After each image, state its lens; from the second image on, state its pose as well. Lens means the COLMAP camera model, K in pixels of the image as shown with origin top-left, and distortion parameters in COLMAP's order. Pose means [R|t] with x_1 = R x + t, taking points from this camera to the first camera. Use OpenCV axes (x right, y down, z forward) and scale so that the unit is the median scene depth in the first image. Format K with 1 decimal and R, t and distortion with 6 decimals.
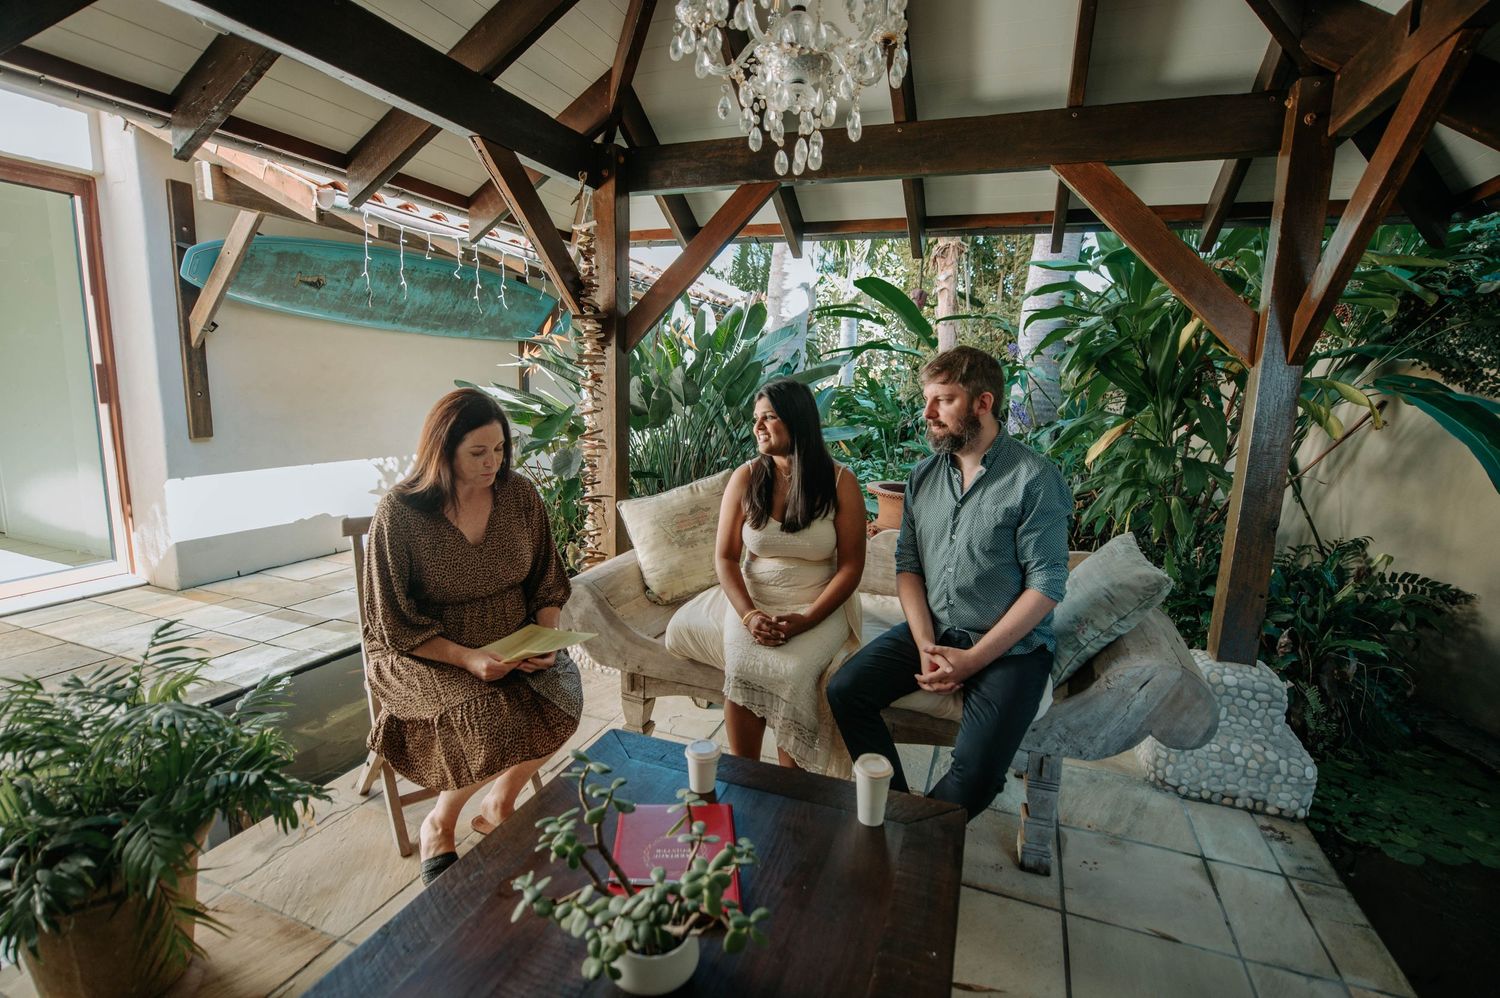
lens RADIAL K [[721.3, 0, 751.8], [0, 721.3, 500.0], [0, 0, 1]] dist [-0.005652, -0.001014]
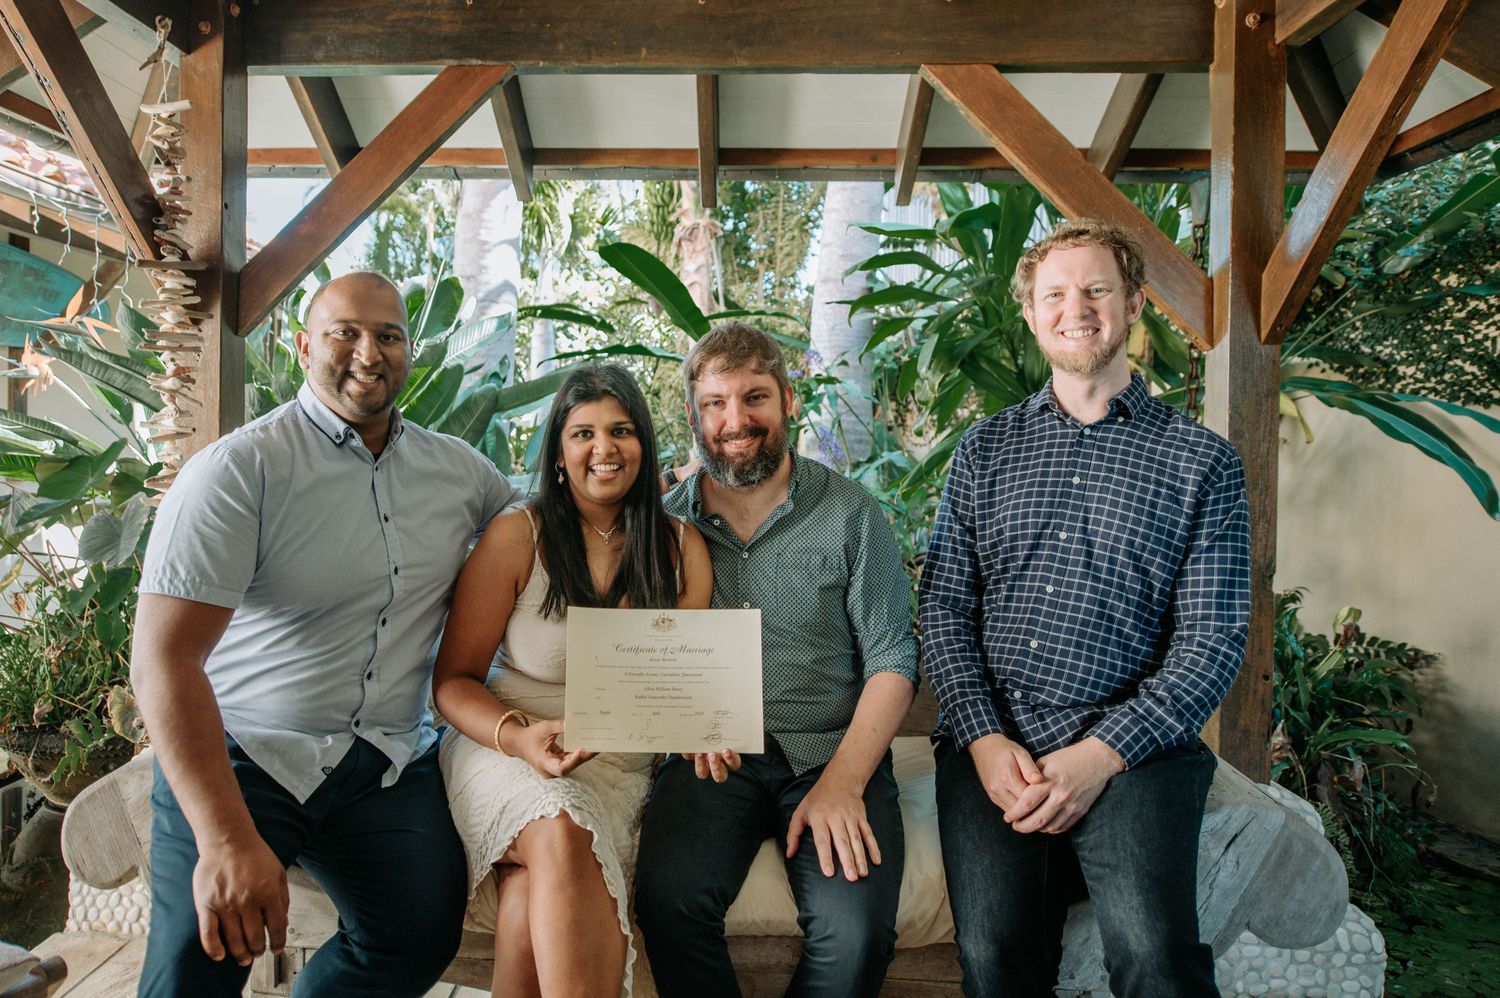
lens RADIAL K [[1019.3, 0, 699.1], [0, 1019.3, 436.5], [0, 0, 1]] dist [-0.002872, -0.000101]
pose [[0.956894, -0.015538, 0.290022, -0.063097], [0.060004, 0.987601, -0.145065, 0.012546], [-0.284172, 0.156214, 0.945962, 0.156770]]
